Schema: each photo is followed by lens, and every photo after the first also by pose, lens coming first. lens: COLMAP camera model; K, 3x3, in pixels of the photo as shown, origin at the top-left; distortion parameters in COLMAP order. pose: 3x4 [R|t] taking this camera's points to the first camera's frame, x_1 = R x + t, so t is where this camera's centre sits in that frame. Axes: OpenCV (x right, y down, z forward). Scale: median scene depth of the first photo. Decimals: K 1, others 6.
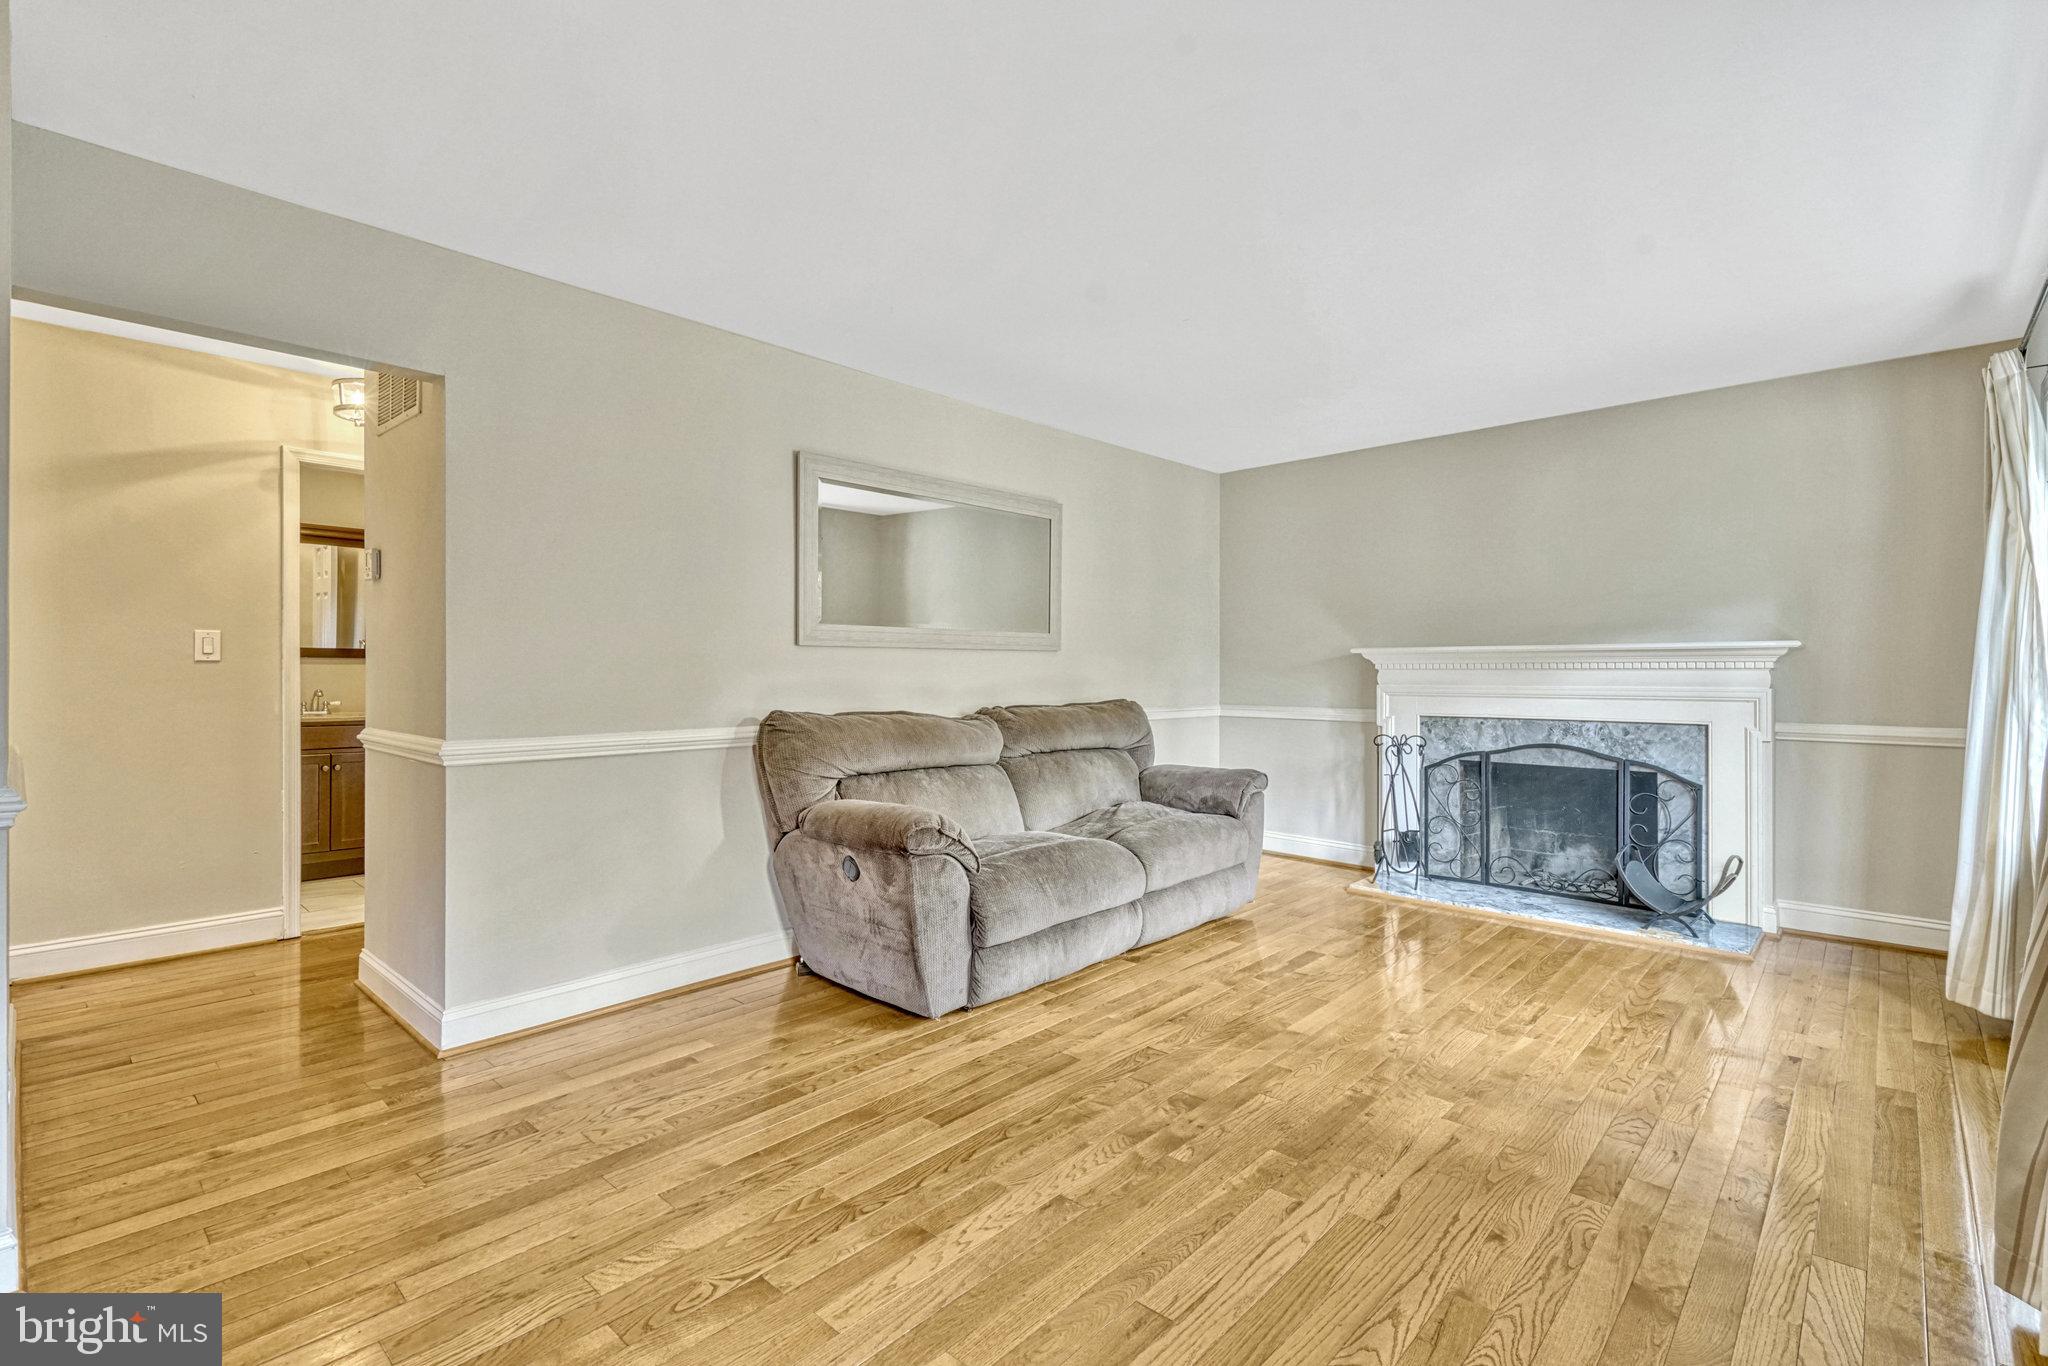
lens RADIAL K [[943.9, 0, 1007.4], [0, 943.9, 655.0], [0, 0, 1]] dist [0.012331, -0.000802]
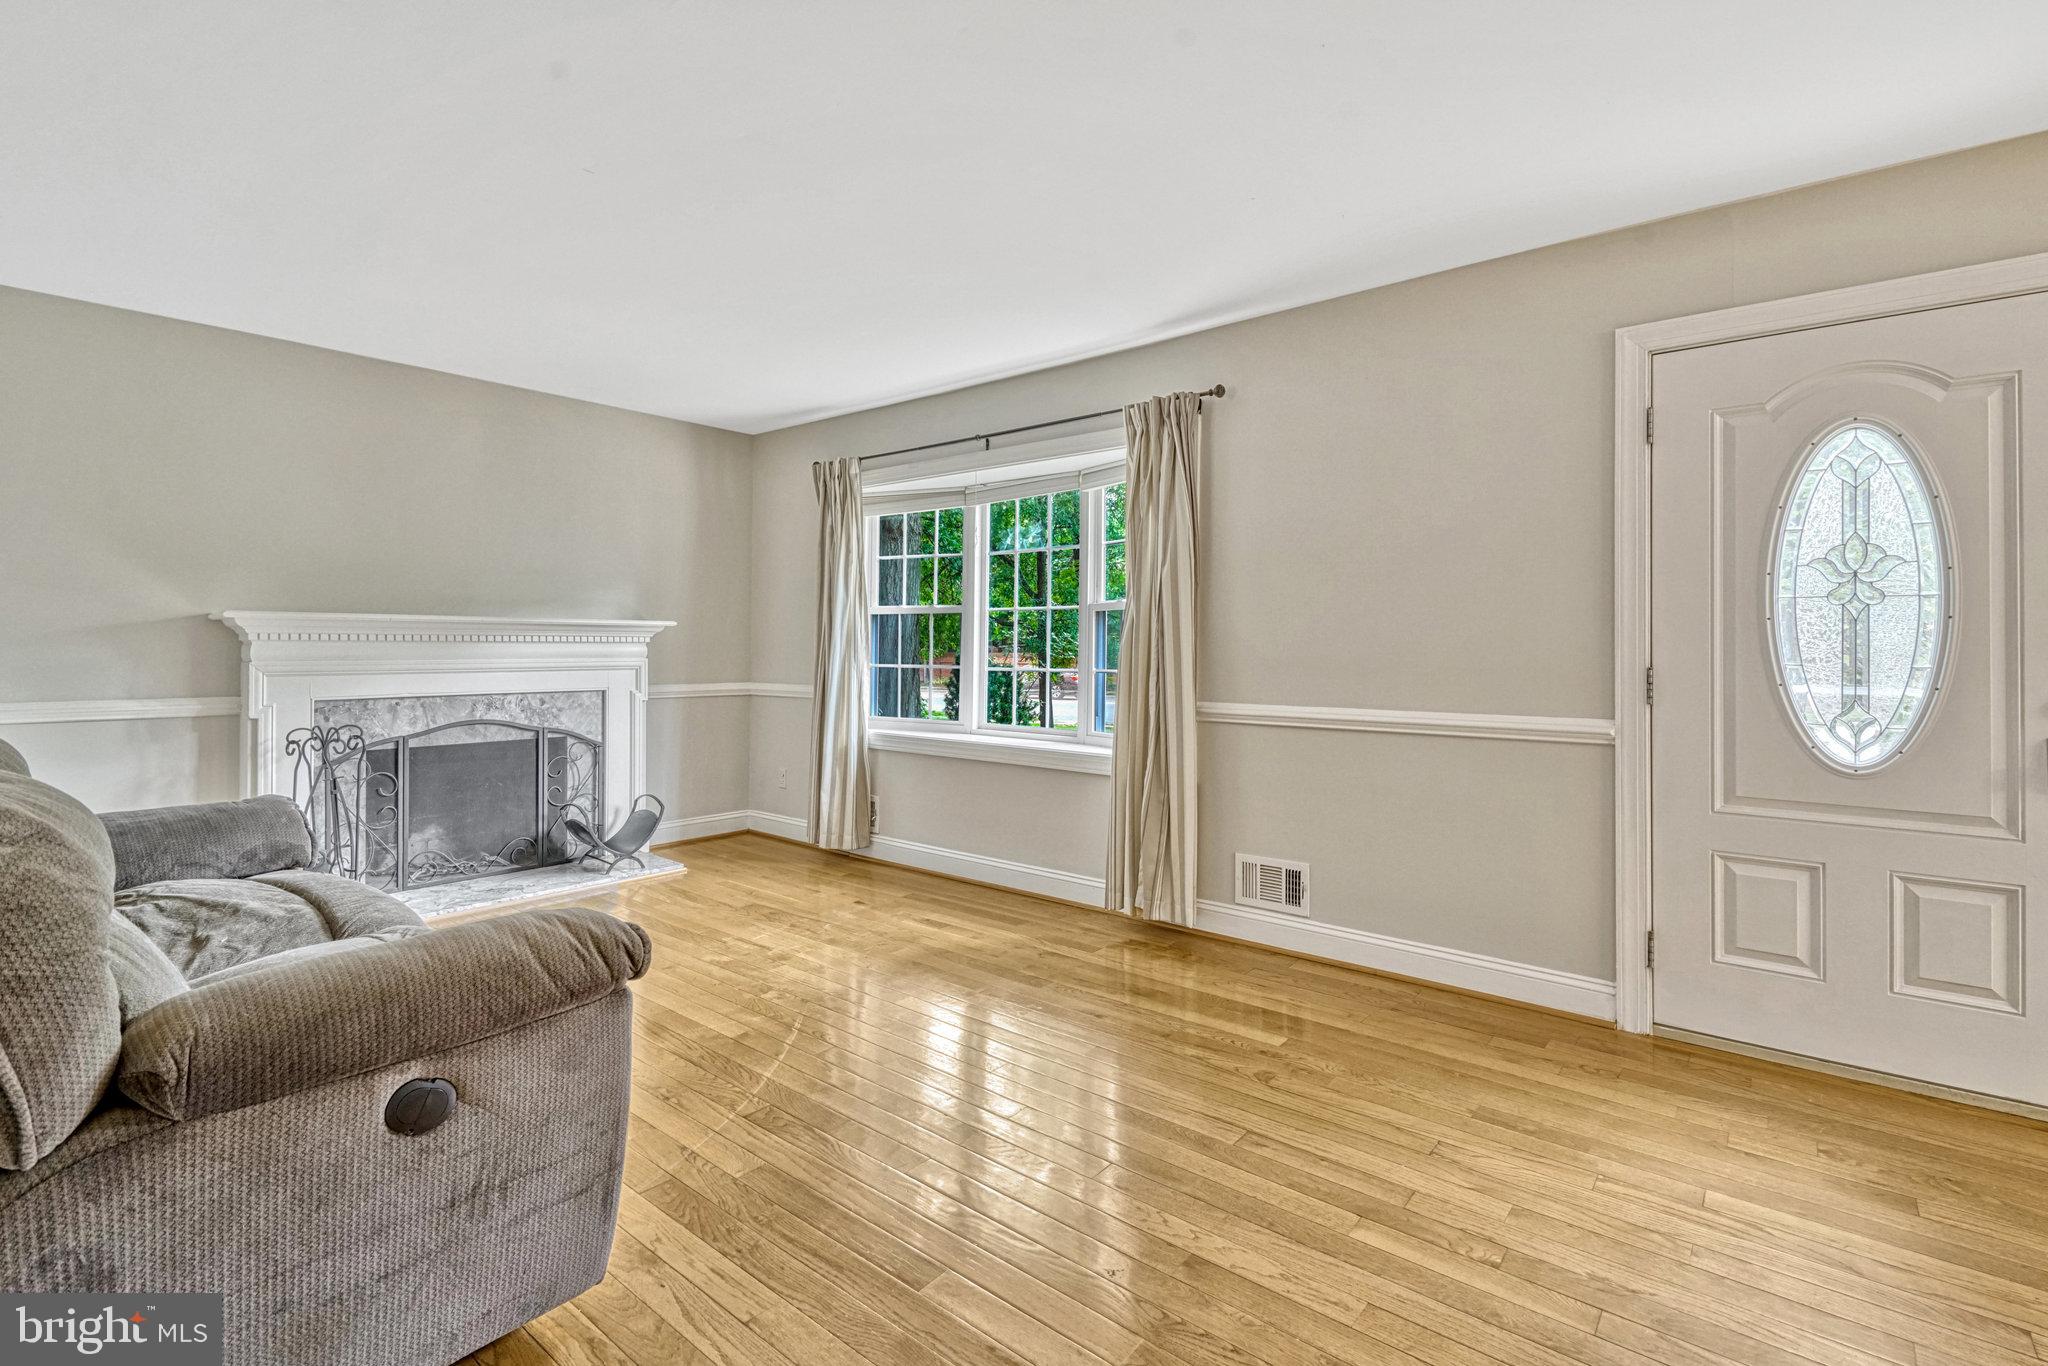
lens RADIAL K [[938.3, 0, 1024.5], [0, 938.3, 642.7], [0, 0, 1]] dist [0.037403, -0.025280]
pose [[-0.069642, 0.004765, 0.997561, -0.428930], [-0.020769, 0.999765, -0.006226, 0.010999], [-0.997356, -0.021152, -0.069527, 0.536340]]
